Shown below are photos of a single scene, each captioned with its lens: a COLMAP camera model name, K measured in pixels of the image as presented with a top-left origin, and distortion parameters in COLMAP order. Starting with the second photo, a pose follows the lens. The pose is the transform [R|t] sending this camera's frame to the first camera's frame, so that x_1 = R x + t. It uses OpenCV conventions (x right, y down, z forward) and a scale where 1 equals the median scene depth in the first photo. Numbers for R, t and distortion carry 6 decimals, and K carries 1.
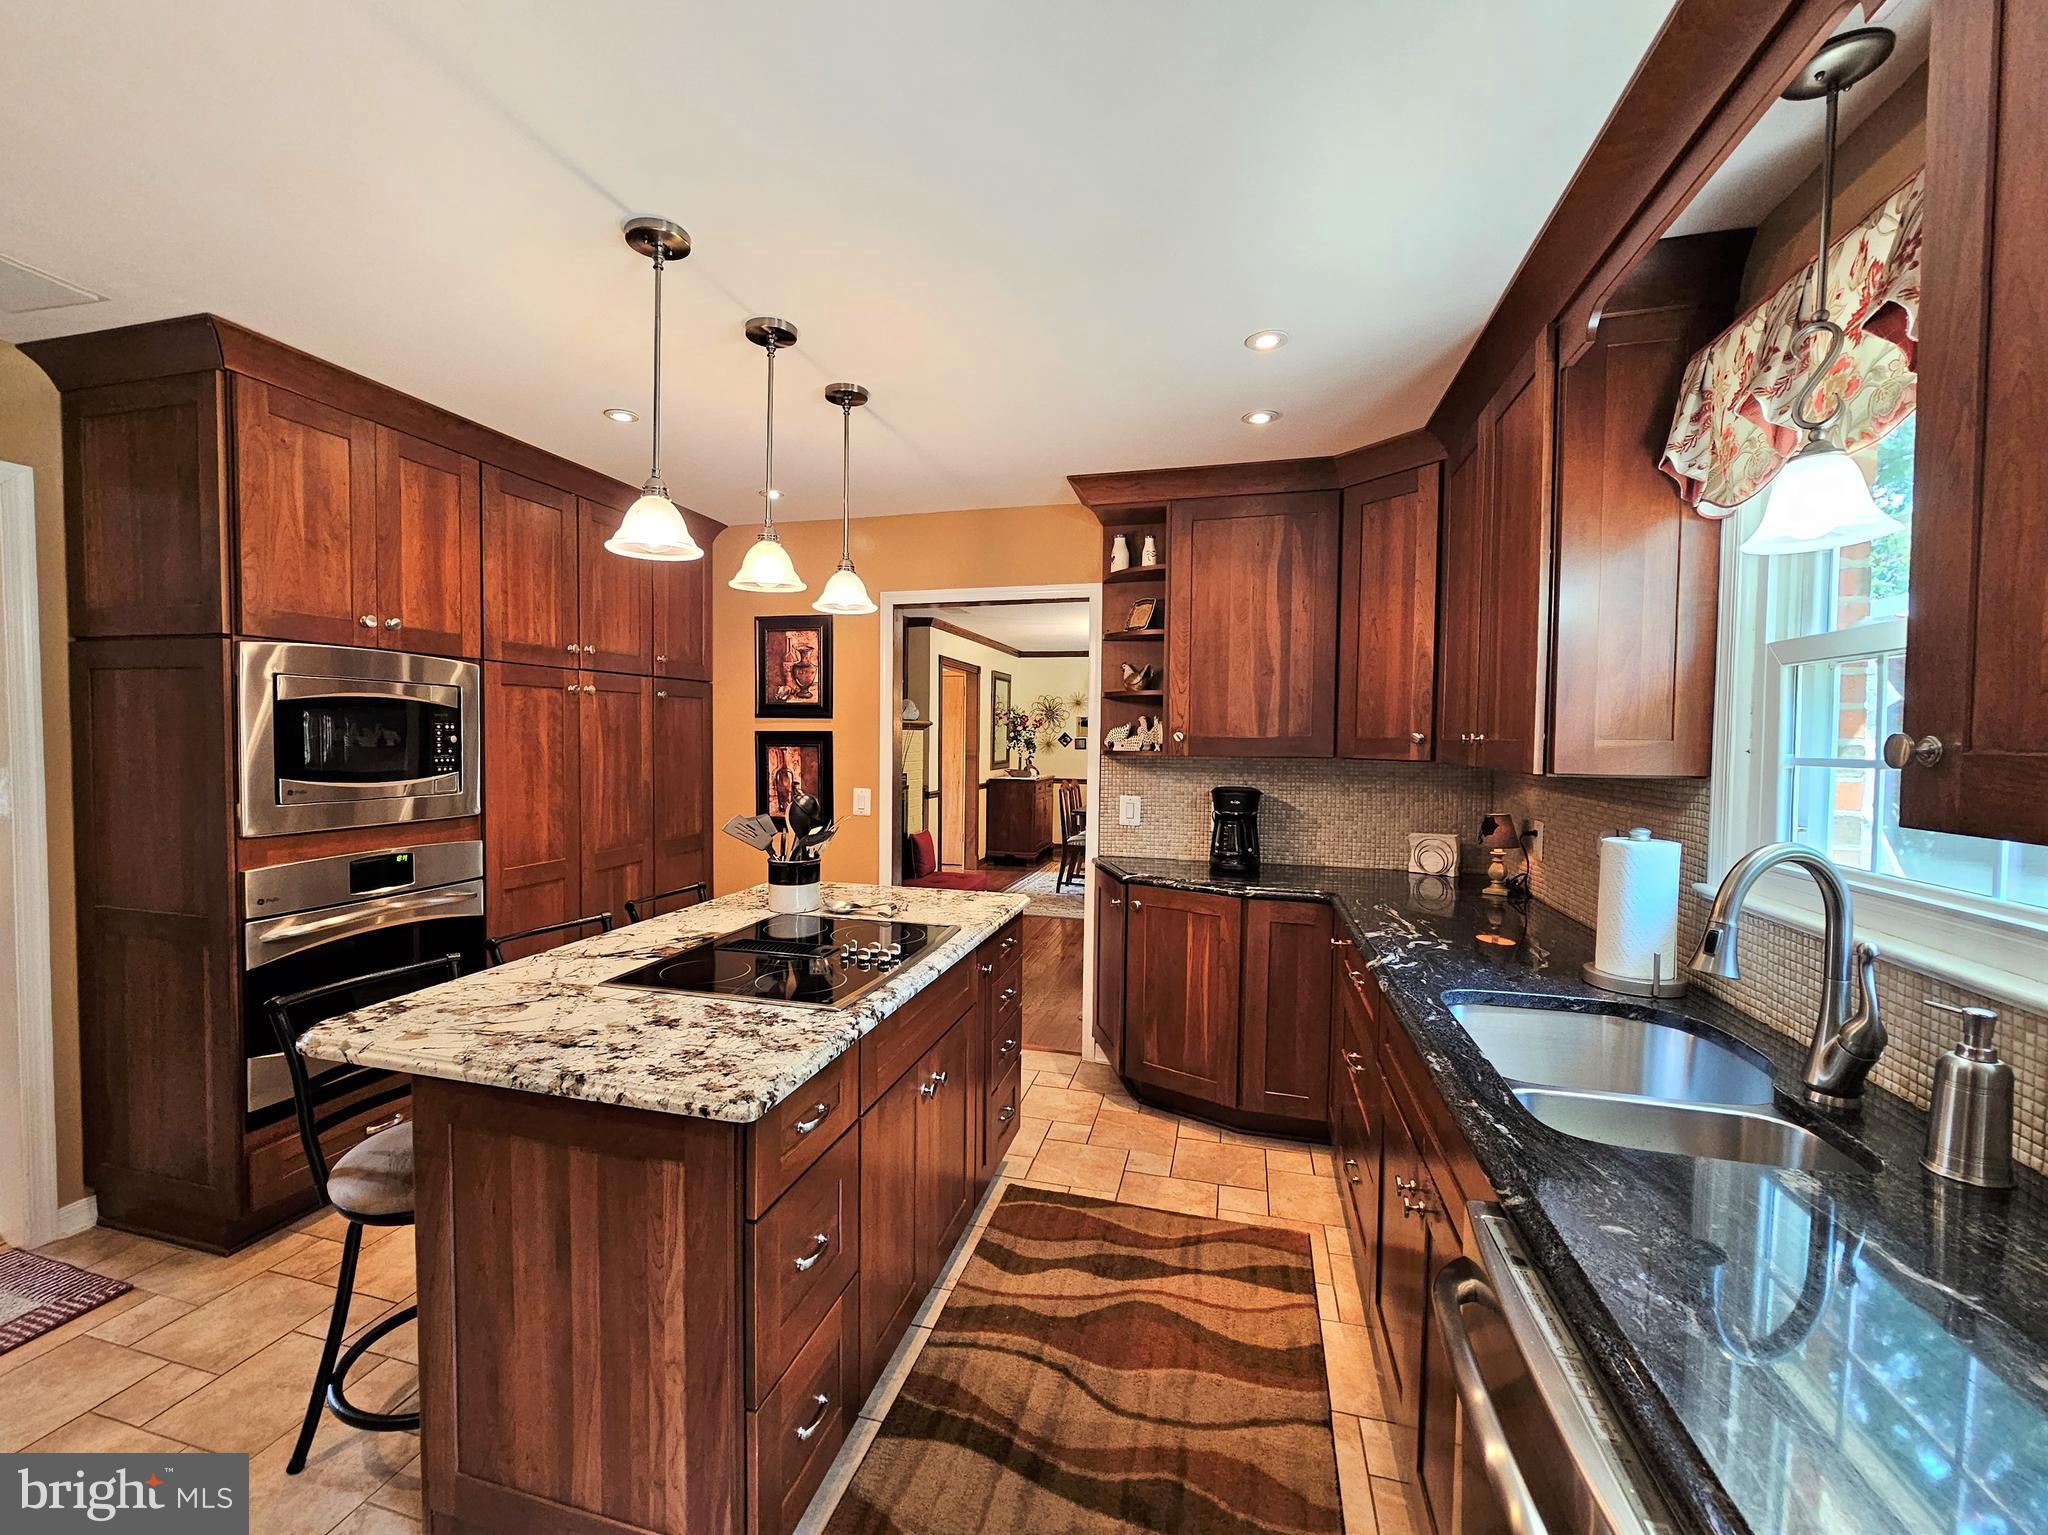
lens RADIAL K [[855.7, 0, 1016.5], [0, 855.7, 763.7], [0, 0, 1]] dist [-0.007335, 0.000672]
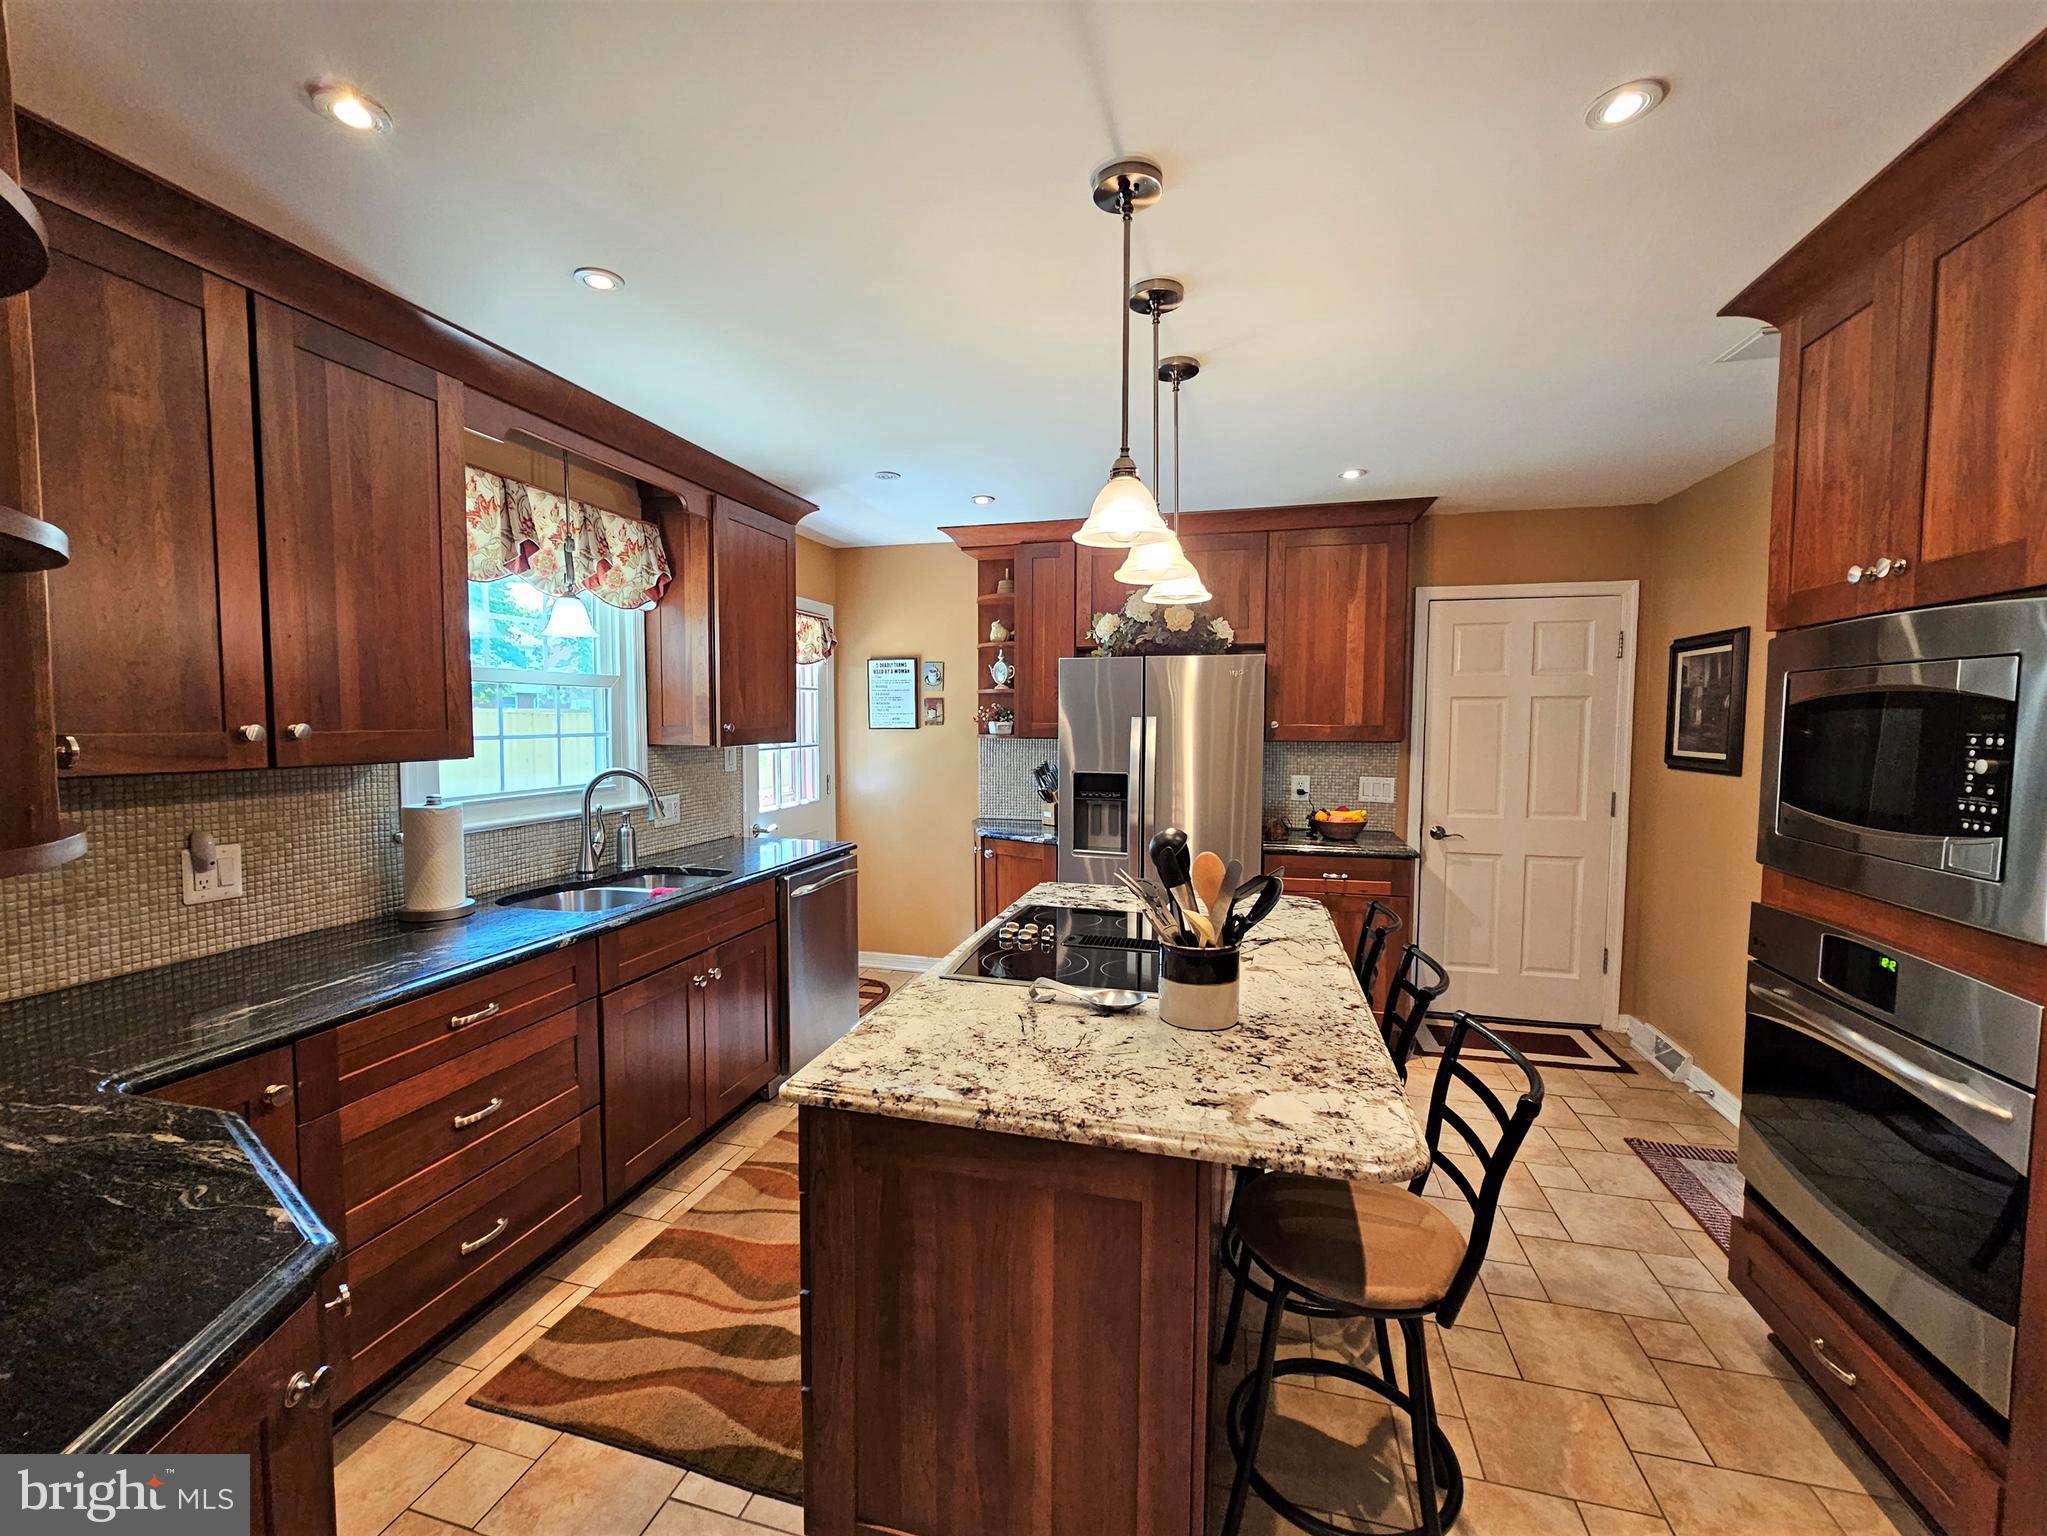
lens RADIAL K [[855.2, 0, 1016.3], [0, 855.2, 773.1], [0, 0, 1]] dist [-0.007335, 0.000672]
pose [[-0.999736, -0.015960, 0.016498, -0.122750], [-0.014256, 0.995012, 0.098732, -0.064151], [-0.017992, 0.098471, -0.994977, 1.471260]]
